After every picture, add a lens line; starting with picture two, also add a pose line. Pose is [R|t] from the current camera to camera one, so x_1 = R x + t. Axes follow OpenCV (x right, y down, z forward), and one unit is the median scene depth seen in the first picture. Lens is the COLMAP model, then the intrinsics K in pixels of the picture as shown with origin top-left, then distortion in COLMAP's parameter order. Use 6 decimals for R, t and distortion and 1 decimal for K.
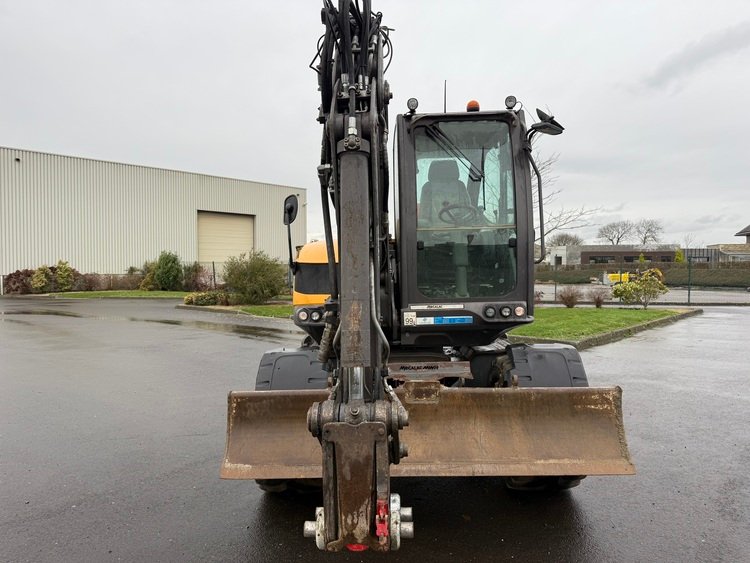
lens RADIAL K [[530.6, 0, 373.1], [0, 530.6, 274.9], [0, 0, 1]] dist [0.060673, -0.074977]
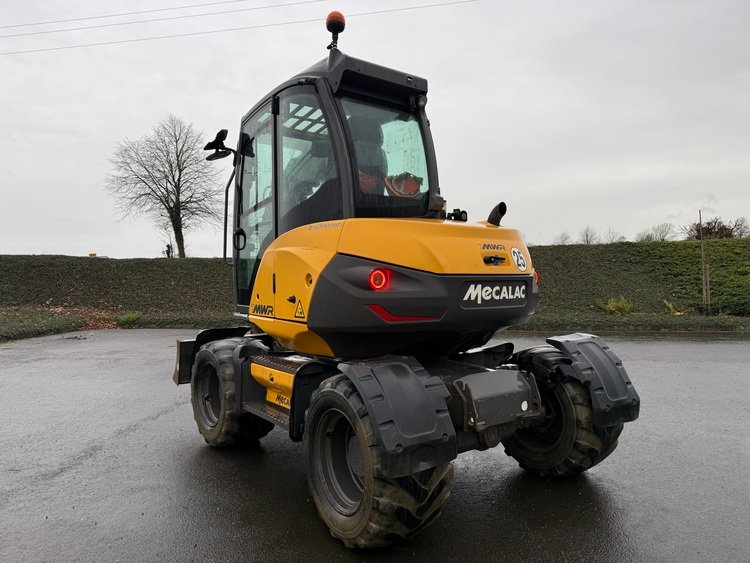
lens RADIAL K [[530.6, 0, 367.9], [0, 530.6, 276.4], [0, 0, 1]] dist [0.060673, -0.074977]
pose [[-0.810677, 0.021463, -0.585100, 0.735350], [0.018559, 0.999768, 0.010959, -0.005779], [0.585200, -0.001975, -0.810887, 2.096366]]
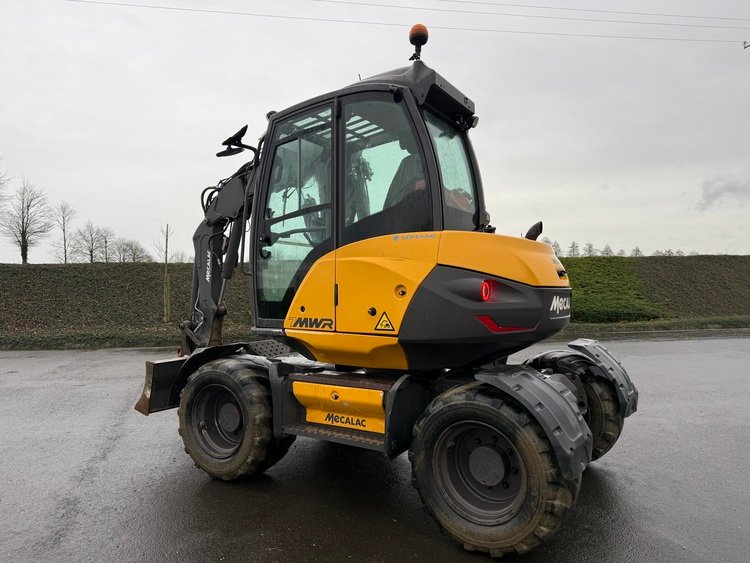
lens RADIAL K [[530.6, 0, 371.5], [0, 530.6, 274.7], [0, 0, 1]] dist [0.060673, -0.074977]
pose [[-0.534129, -0.002845, -0.845398, 1.046824], [0.007675, 0.999937, -0.008214, -0.012236], [0.845368, -0.010876, -0.534074, 1.749150]]
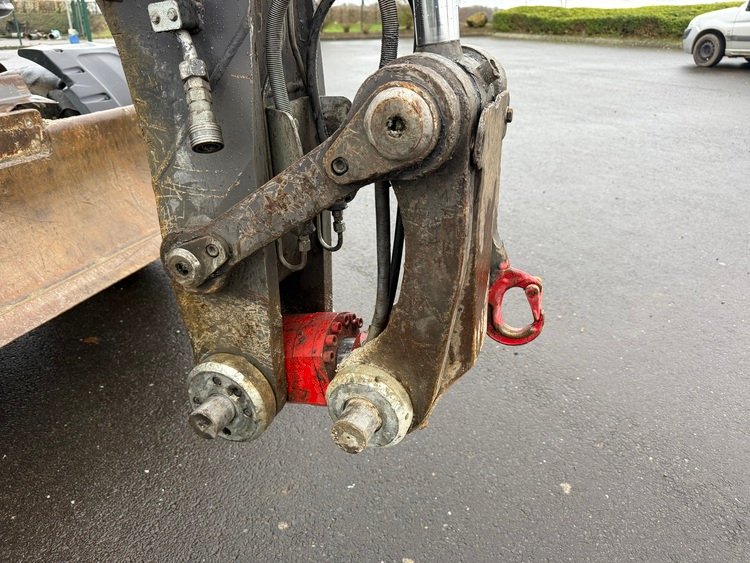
lens RADIAL K [[530.6, 0, 366.4], [0, 530.6, 286.4], [0, 0, 1]] dist [0.060673, -0.074977]
pose [[0.344434, -0.414876, 0.842166, -0.181304], [0.006233, 0.898047, 0.439856, 0.101005], [-0.938790, -0.146252, 0.311903, 0.418787]]
